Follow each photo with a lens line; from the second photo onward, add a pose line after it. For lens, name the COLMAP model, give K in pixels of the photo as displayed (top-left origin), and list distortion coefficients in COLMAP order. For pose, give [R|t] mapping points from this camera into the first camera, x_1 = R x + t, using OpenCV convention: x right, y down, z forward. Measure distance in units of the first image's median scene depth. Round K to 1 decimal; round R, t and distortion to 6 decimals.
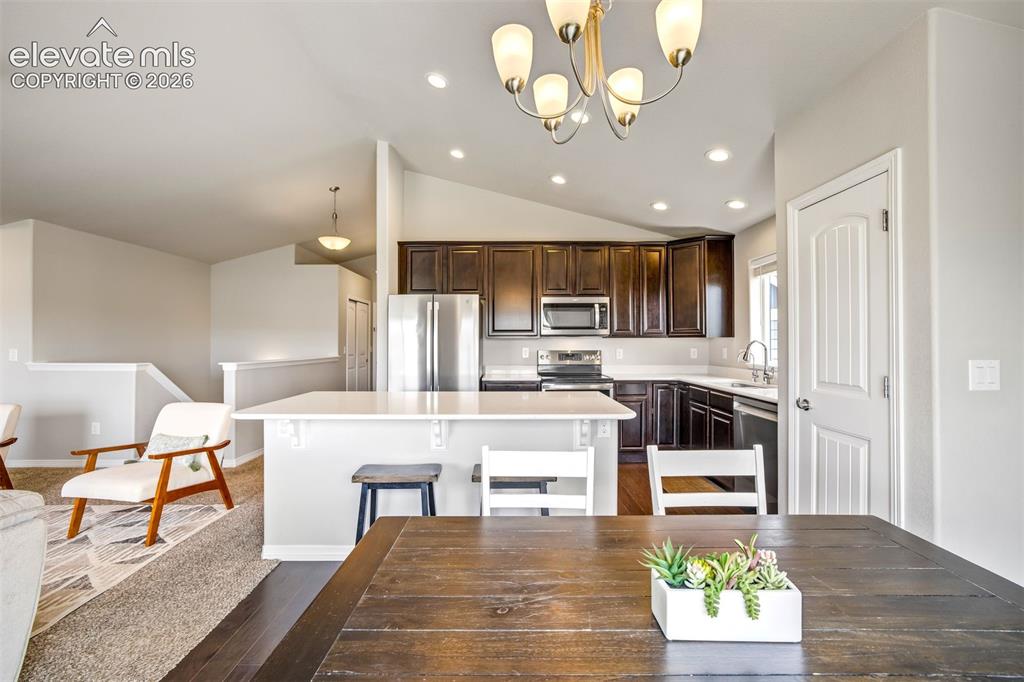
lens RADIAL K [[437.6, 0, 511.2], [0, 437.6, 336.4], [0, 0, 1]] dist [-0.028211, 0.012524]
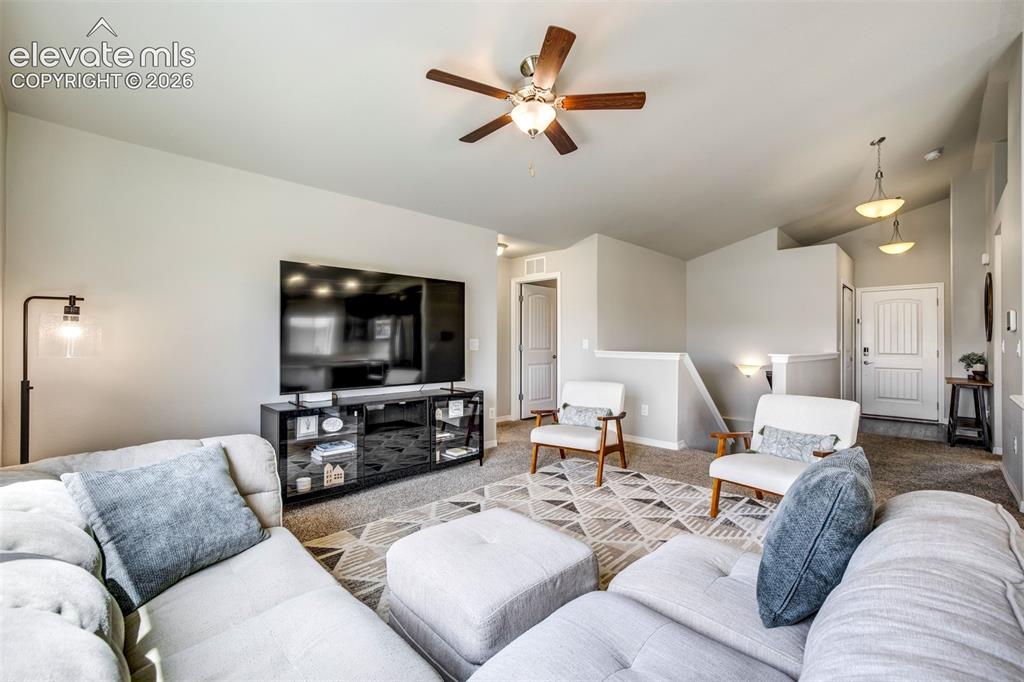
lens RADIAL K [[437.6, 0, 514.8], [0, 437.6, 339.7], [0, 0, 1]] dist [-0.028211, 0.012524]
pose [[0.706638, 0.000371, -0.707575, -0.399349], [0.004756, 0.999975, 0.005274, 0.022632], [0.707560, -0.007092, 0.706618, -0.041907]]
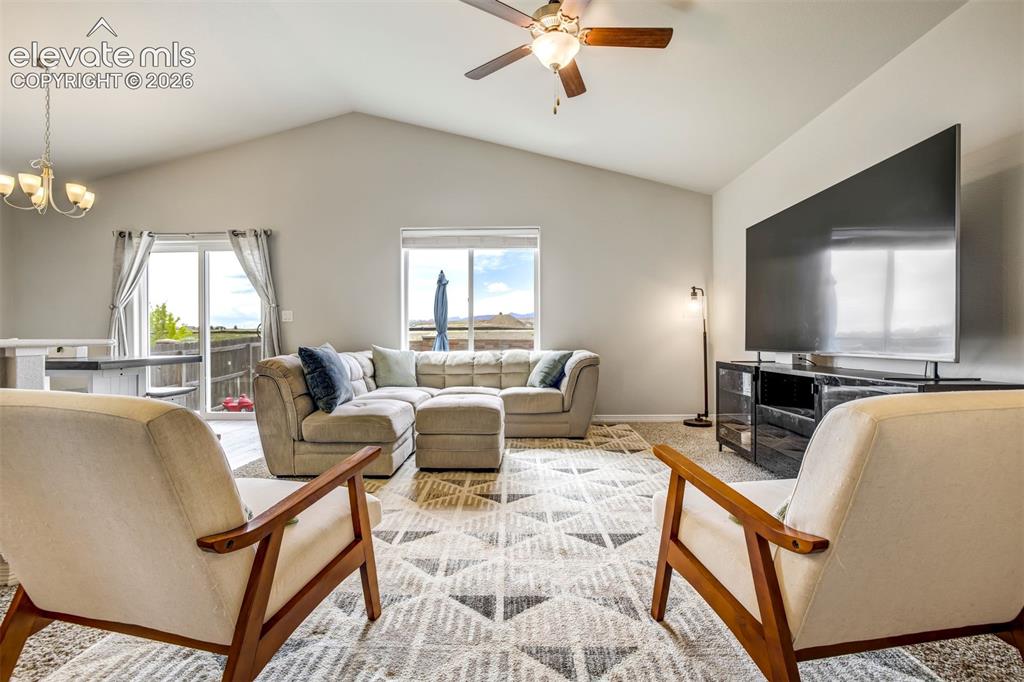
lens RADIAL K [[437.6, 0, 515.0], [0, 437.6, 336.5], [0, 0, 1]] dist [-0.028211, 0.012524]
pose [[-0.999541, 0.002756, 0.030183, -0.768359], [0.002289, 0.999878, -0.015483, 0.098202], [-0.030221, -0.015407, -0.999424, 0.961281]]
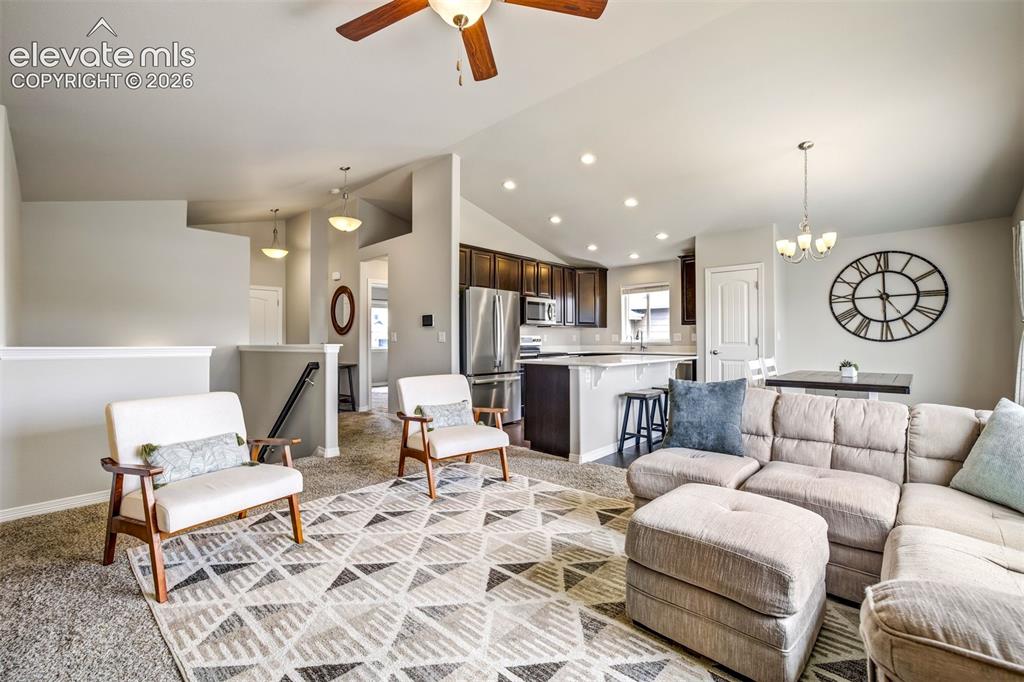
lens RADIAL K [[437.6, 0, 513.8], [0, 437.6, 337.1], [0, 0, 1]] dist [-0.028211, 0.012524]
pose [[0.683391, 0.003732, 0.730043, -1.073459], [-0.006752, 0.999976, 0.001209, 0.041926], [-0.730021, -0.005755, 0.683401, 0.077664]]
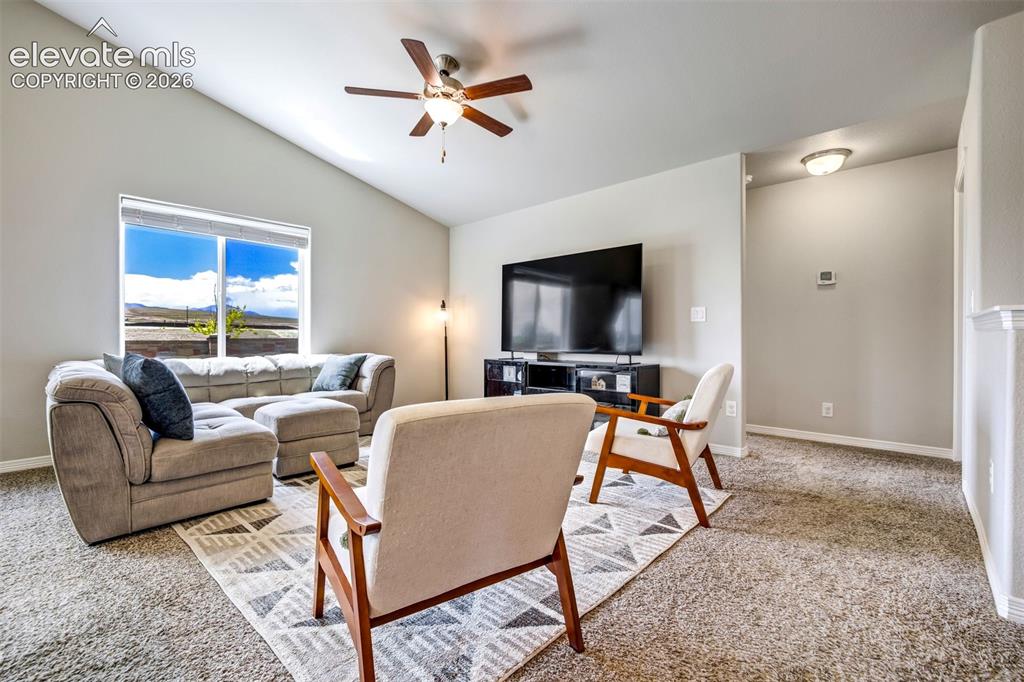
lens RADIAL K [[437.6, 0, 511.6], [0, 437.6, 337.2], [0, 0, 1]] dist [-0.028211, 0.012524]
pose [[-0.687992, 0.000860, -0.725718, -0.375880], [0.008709, 0.999937, -0.007071, 0.085954], [0.725666, -0.011185, -0.687956, 0.956120]]
